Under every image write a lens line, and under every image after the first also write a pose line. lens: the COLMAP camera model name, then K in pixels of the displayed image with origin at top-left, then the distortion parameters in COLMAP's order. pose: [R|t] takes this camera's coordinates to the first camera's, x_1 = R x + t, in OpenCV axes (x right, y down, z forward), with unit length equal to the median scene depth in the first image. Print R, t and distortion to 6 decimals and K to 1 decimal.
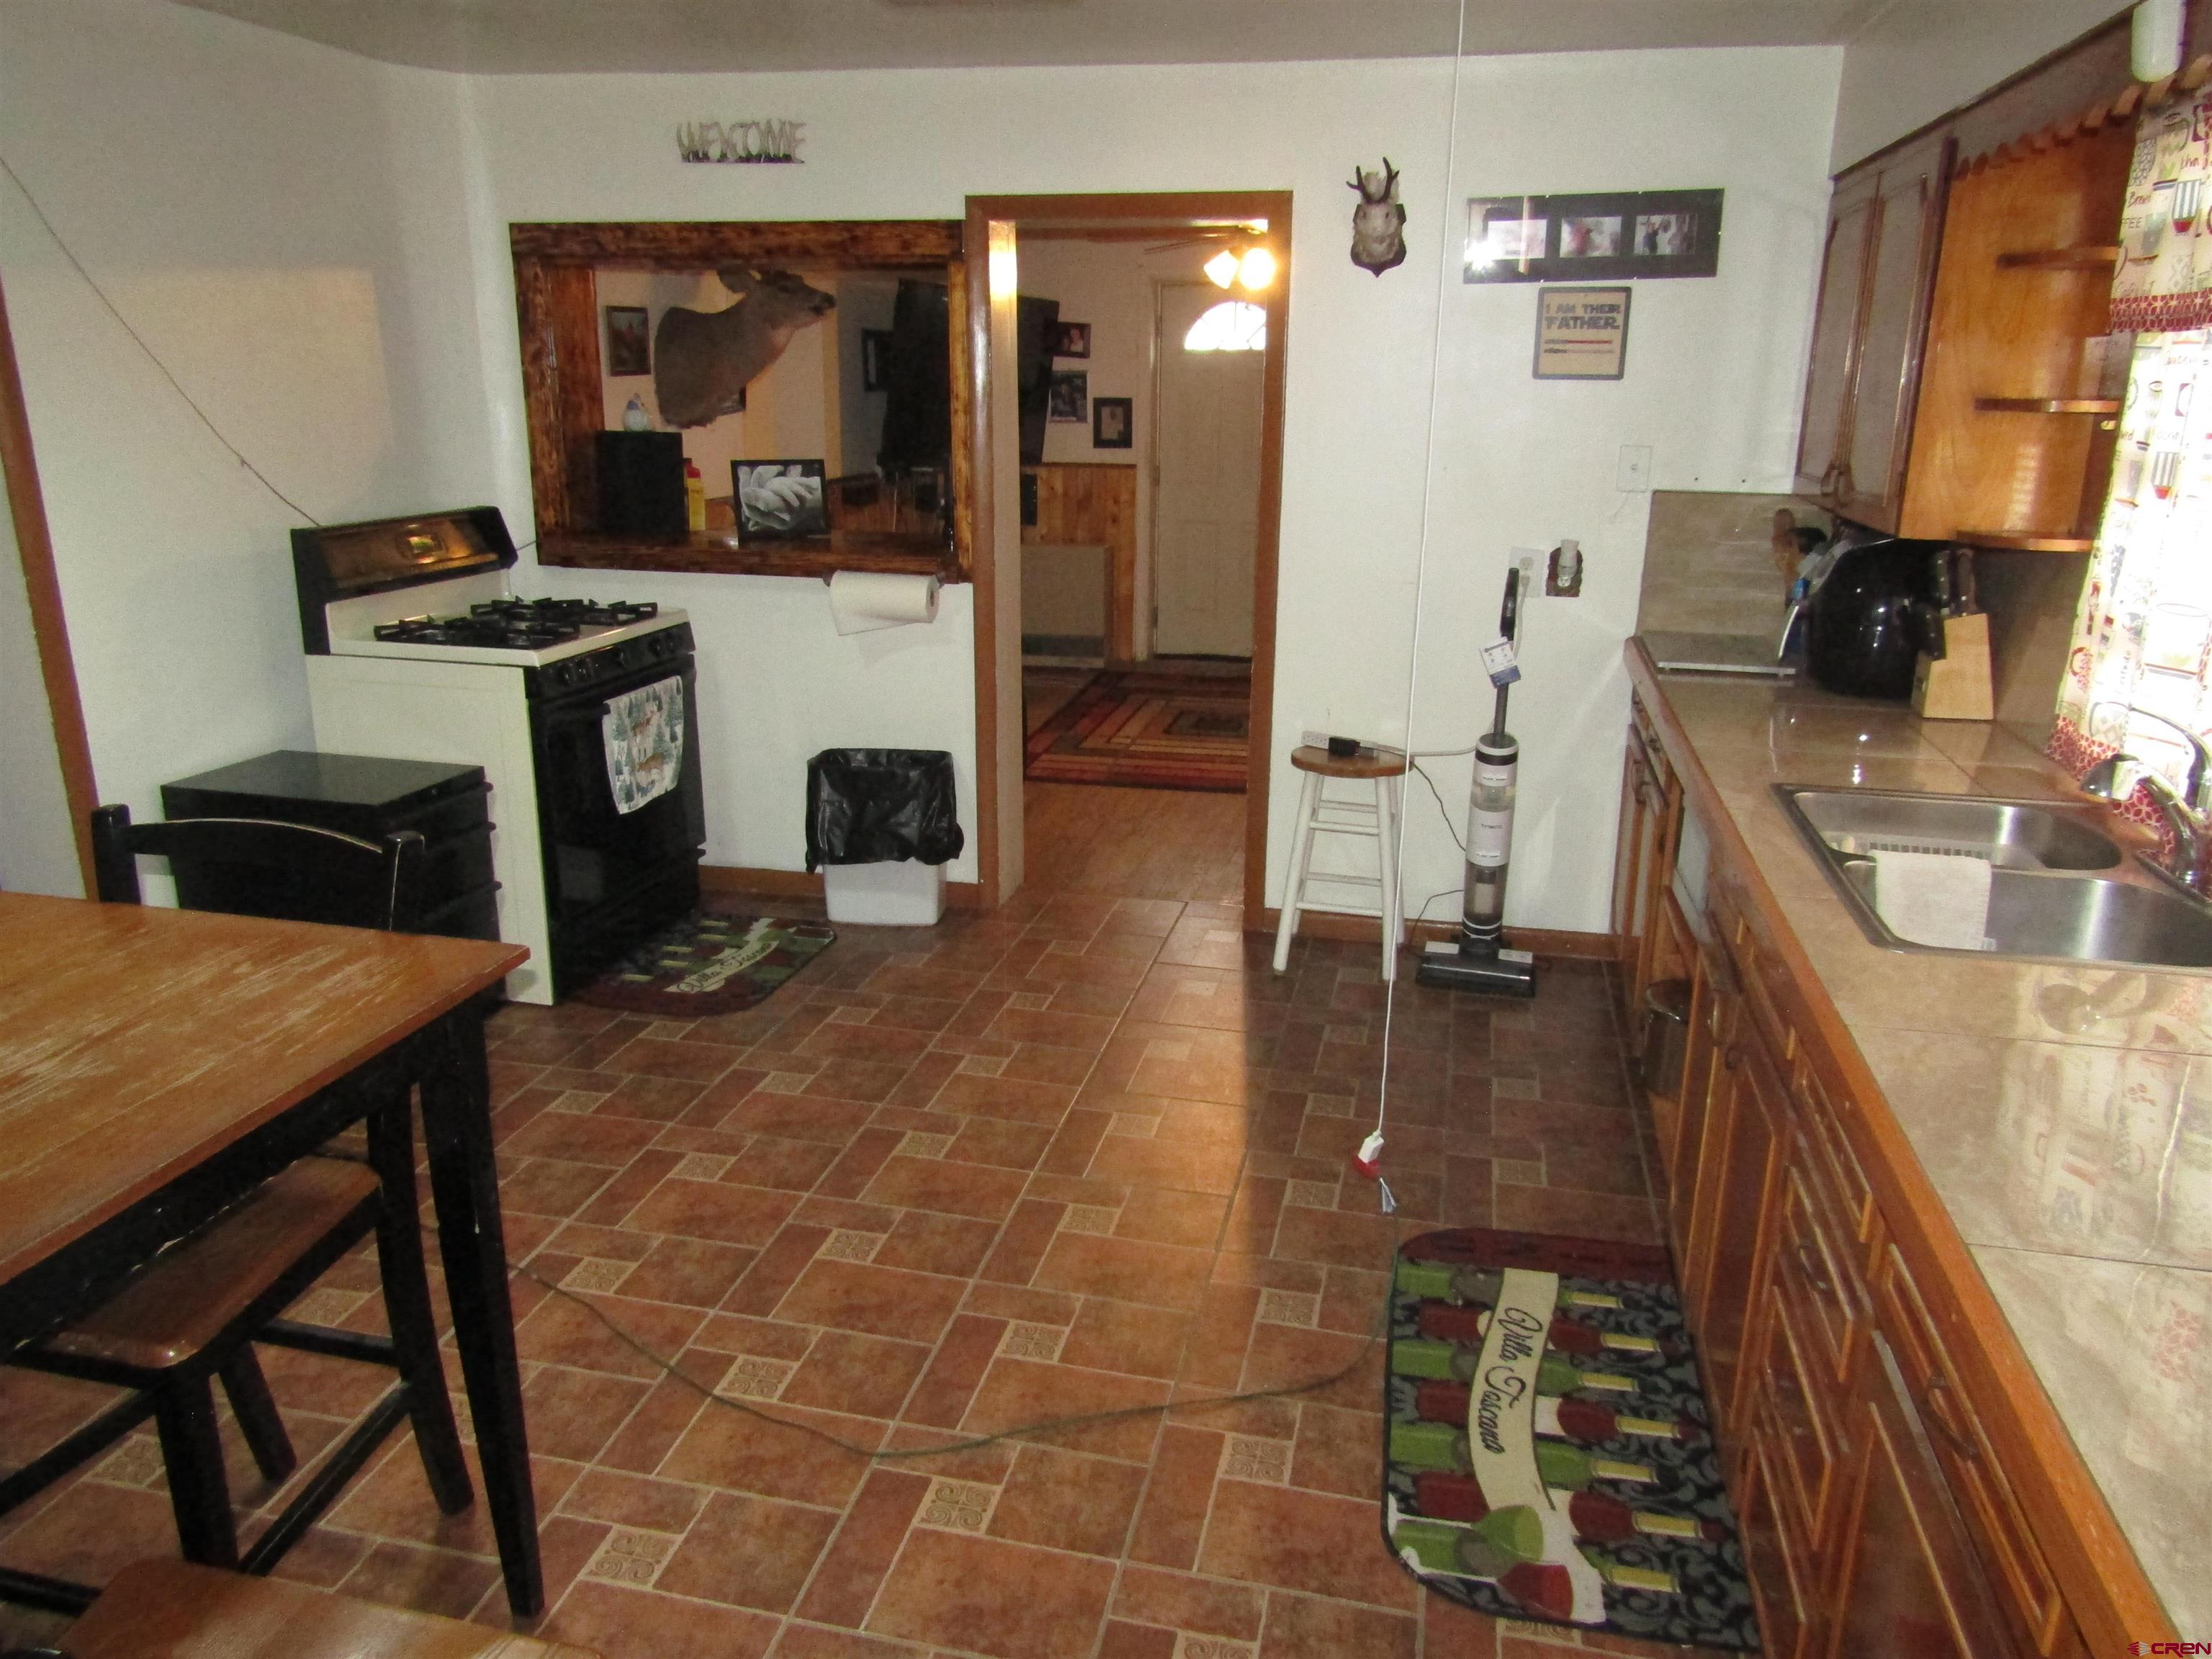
lens RADIAL K [[1557.9, 0, 1112.8], [0, 1557.9, 836.1], [0, 0, 1]] dist [-0.010474, -0.001963]
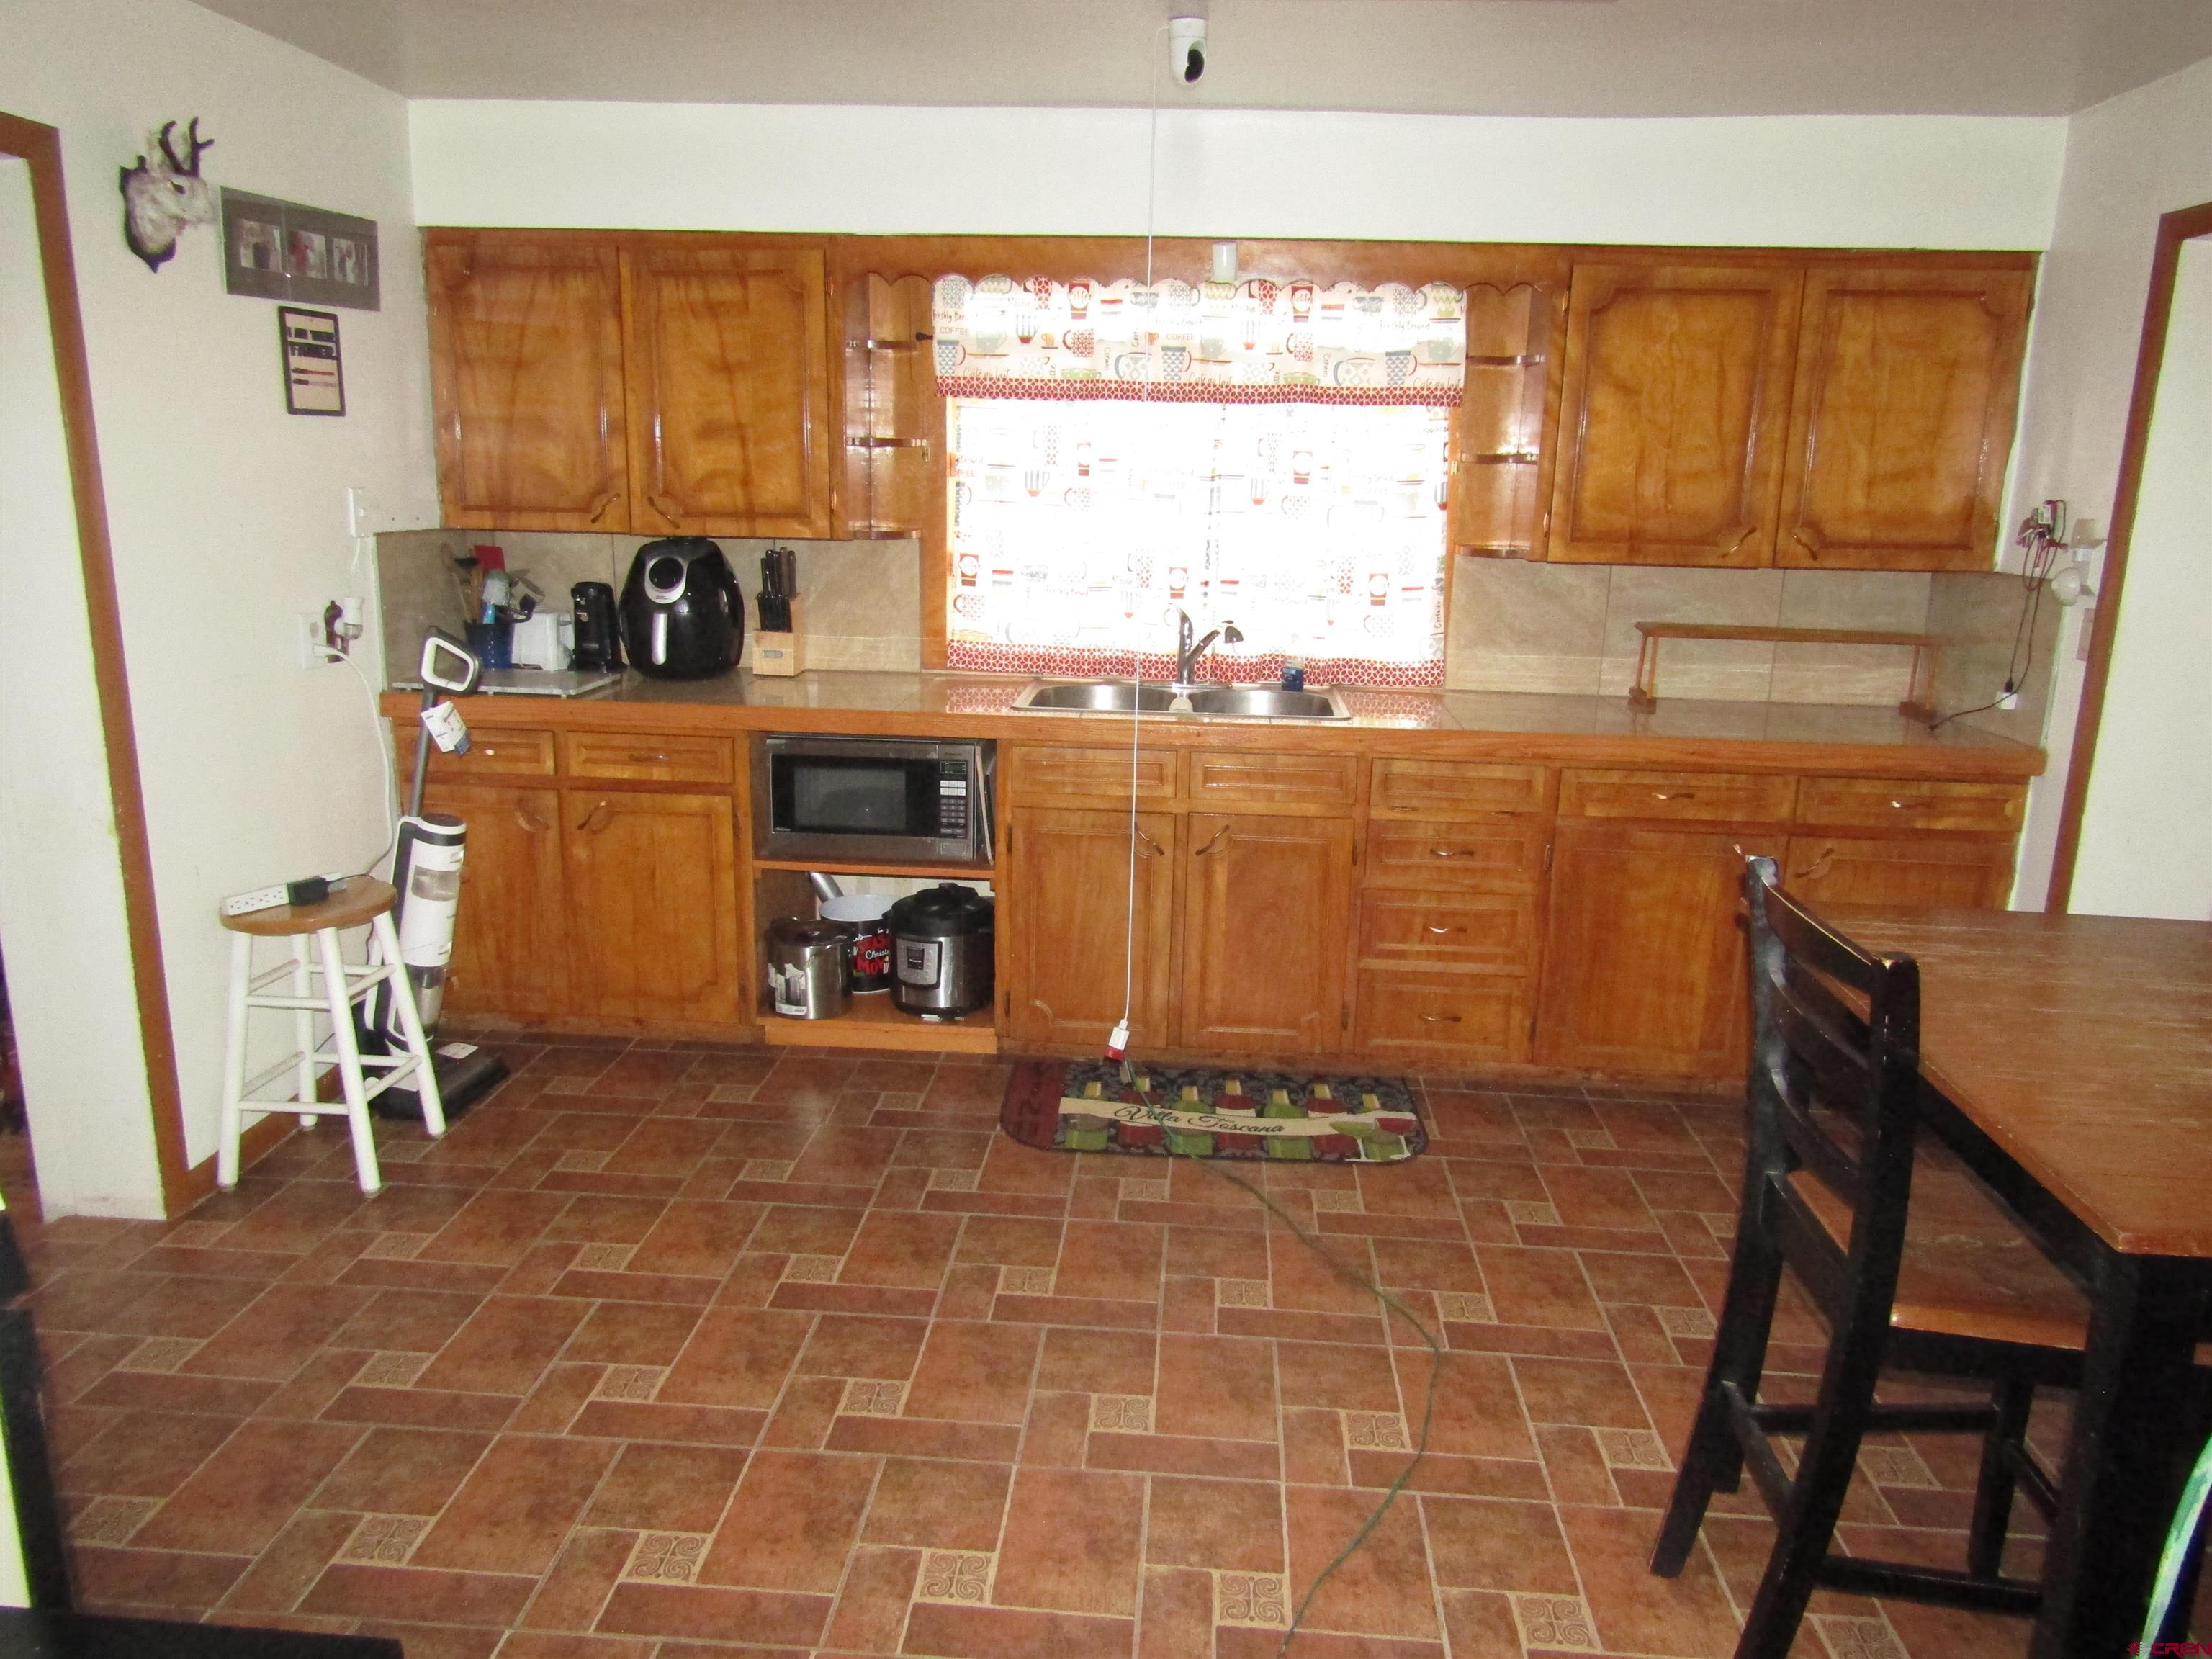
lens RADIAL K [[1557.9, 0, 1113.3], [0, 1557.9, 823.8], [0, 0, 1]] dist [-0.010474, -0.001963]
pose [[-0.157572, -0.239433, 0.958041, -1.023866], [0.254413, 0.927569, 0.273661, -0.314543], [-0.954173, 0.286859, -0.085244, 1.094065]]
